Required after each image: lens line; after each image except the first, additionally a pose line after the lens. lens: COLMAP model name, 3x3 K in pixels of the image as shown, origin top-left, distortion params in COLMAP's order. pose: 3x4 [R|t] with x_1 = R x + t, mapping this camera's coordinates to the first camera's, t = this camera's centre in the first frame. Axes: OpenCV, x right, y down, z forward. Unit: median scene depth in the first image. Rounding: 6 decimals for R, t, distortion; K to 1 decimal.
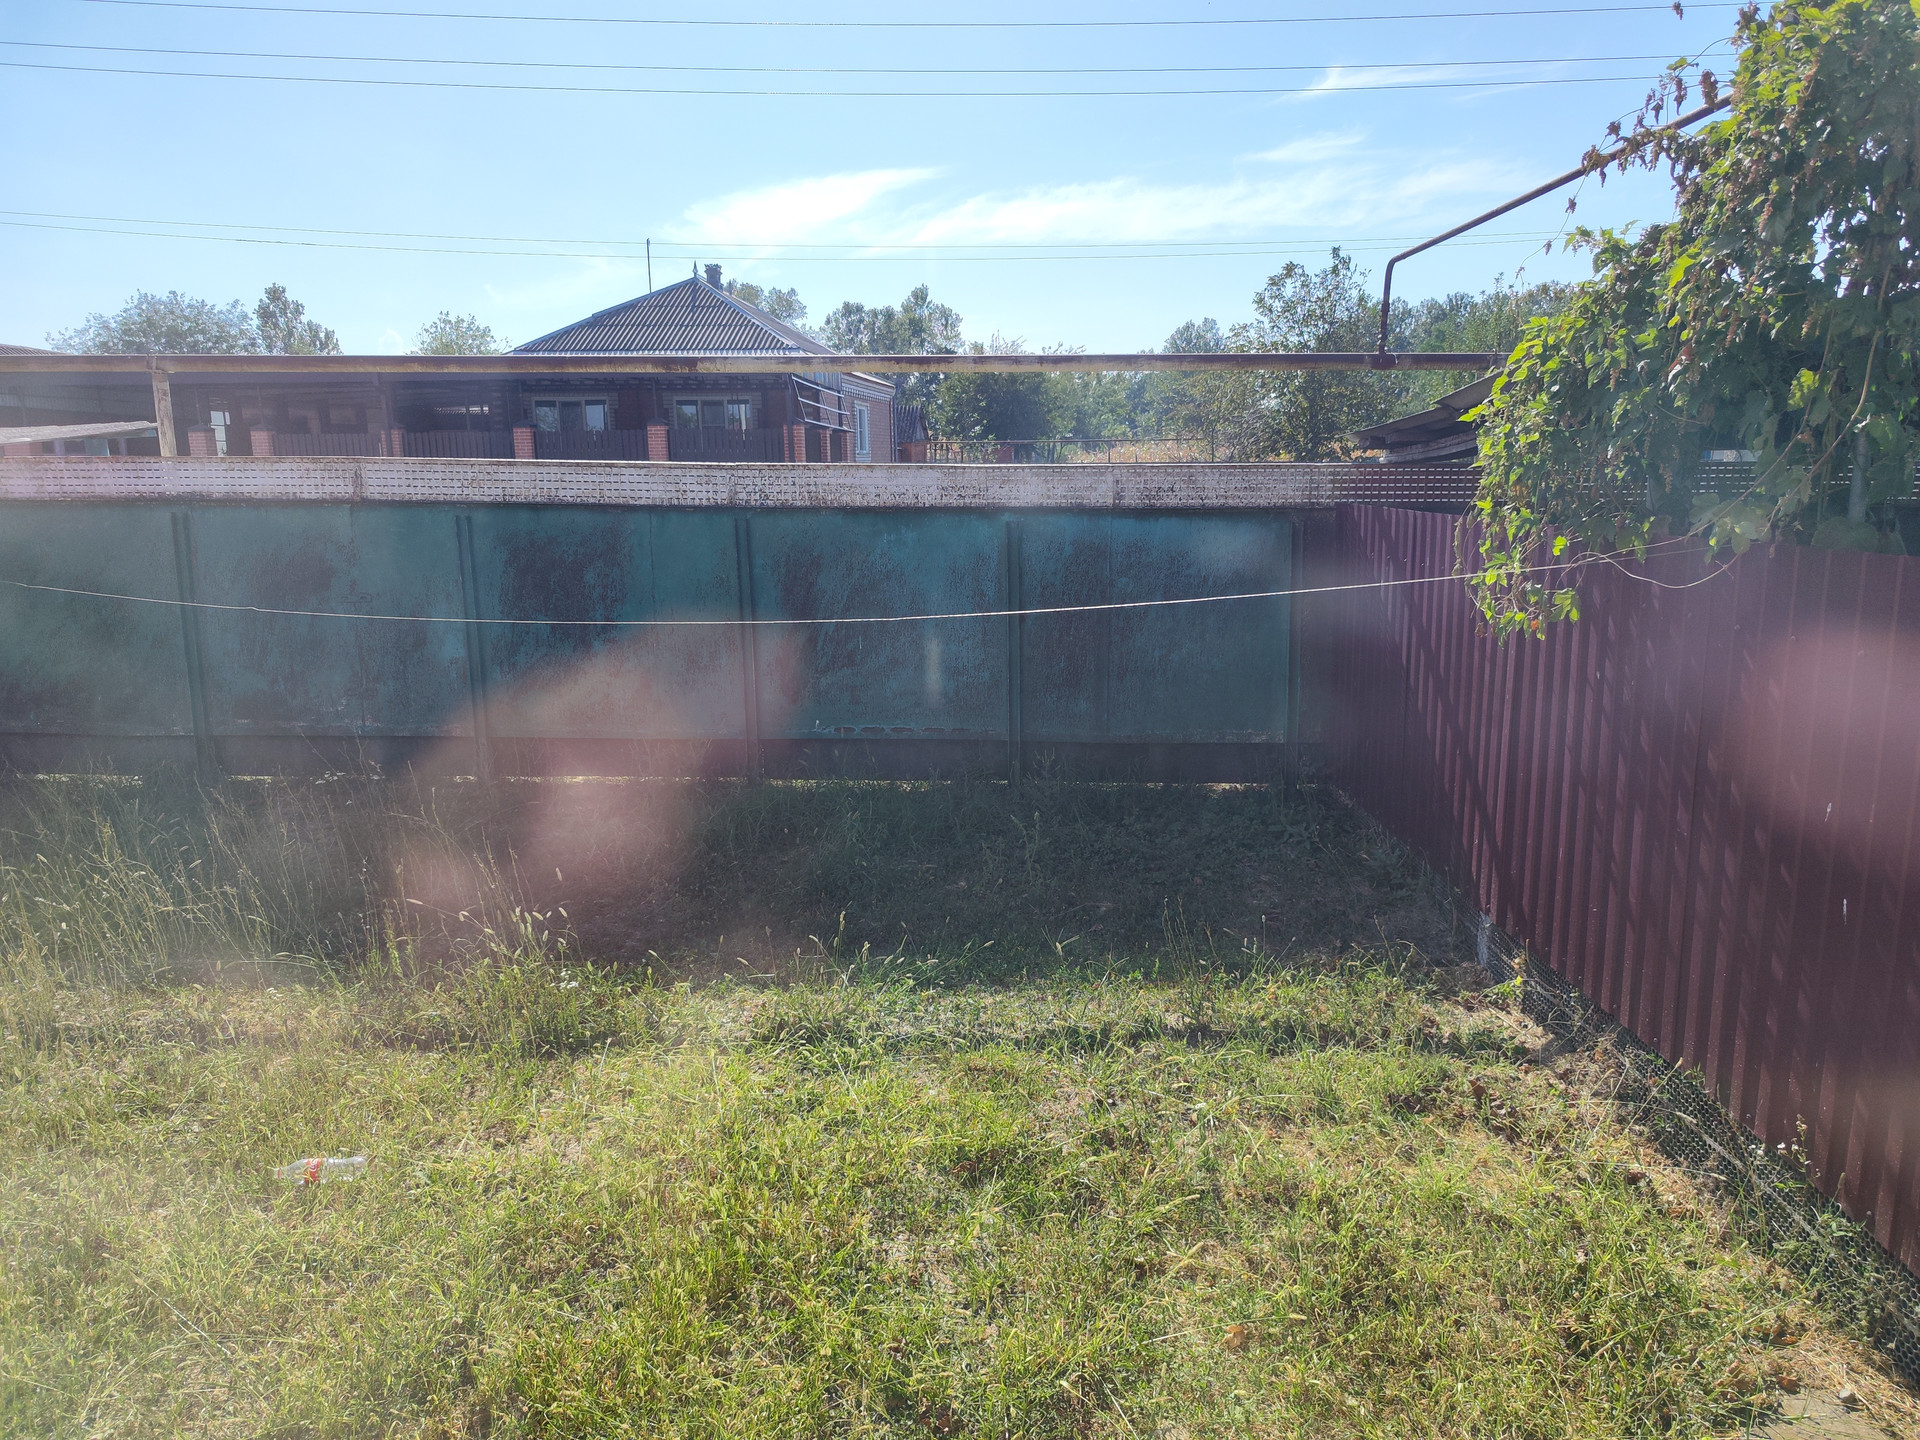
lens RADIAL K [[1299.0, 0, 974.9], [0, 1299.0, 700.4], [0, 0, 1]] dist [0.034697, -0.036934]
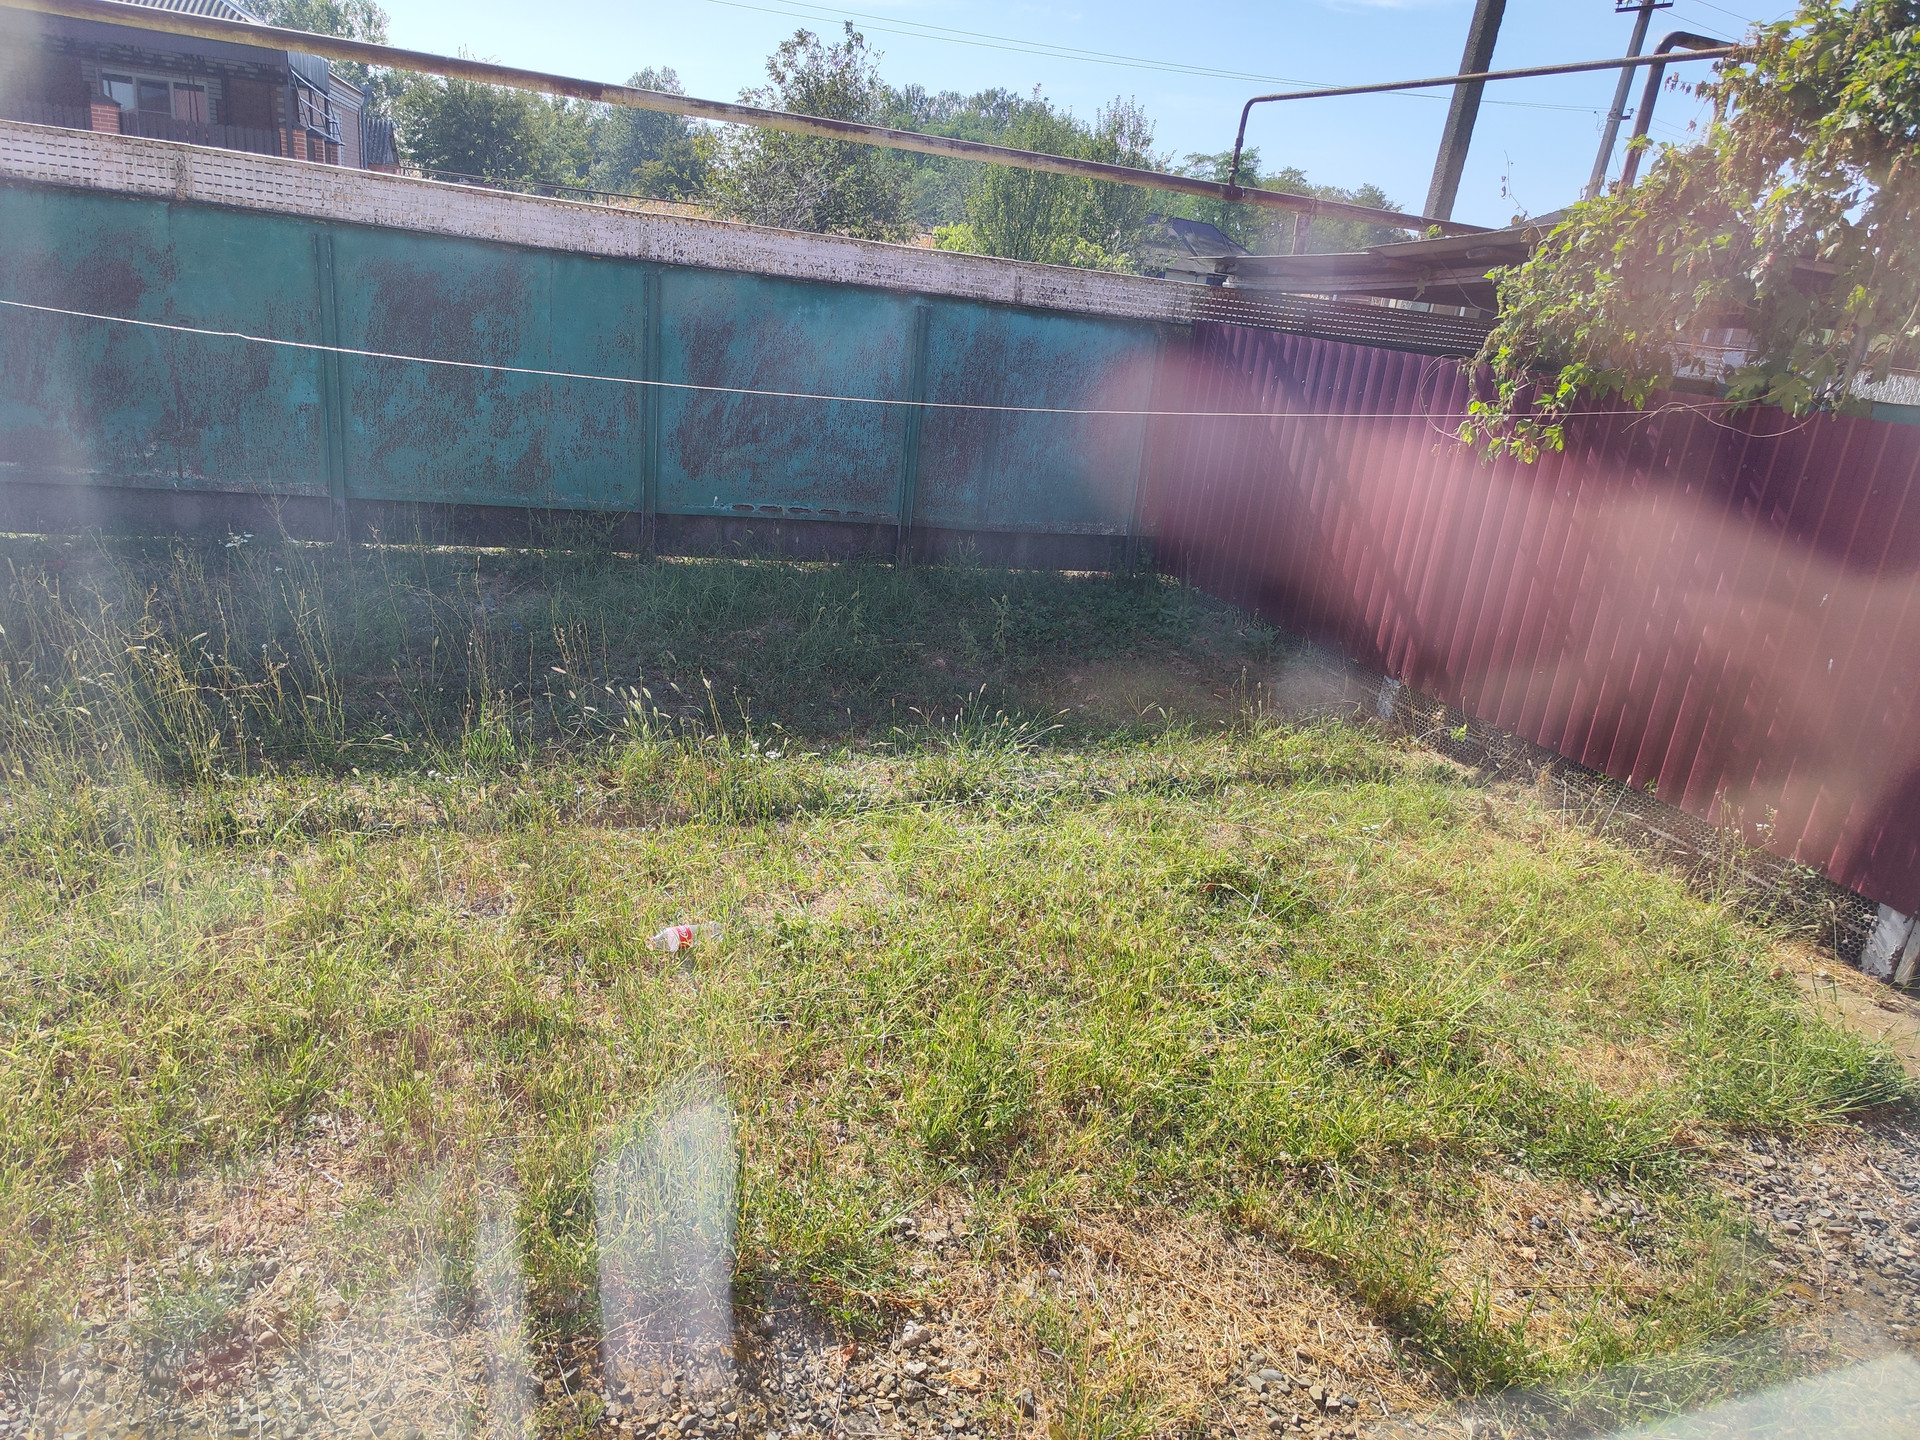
lens RADIAL K [[1301.8, 0, 931.1], [0, 1301.8, 697.3], [0, 0, 1]] dist [0.035028, -0.039393]
pose [[0.918197, -0.016272, 0.395790, -0.370655], [-0.048364, 0.987076, 0.152782, 0.006903], [-0.393161, -0.159426, 0.905543, 0.021002]]
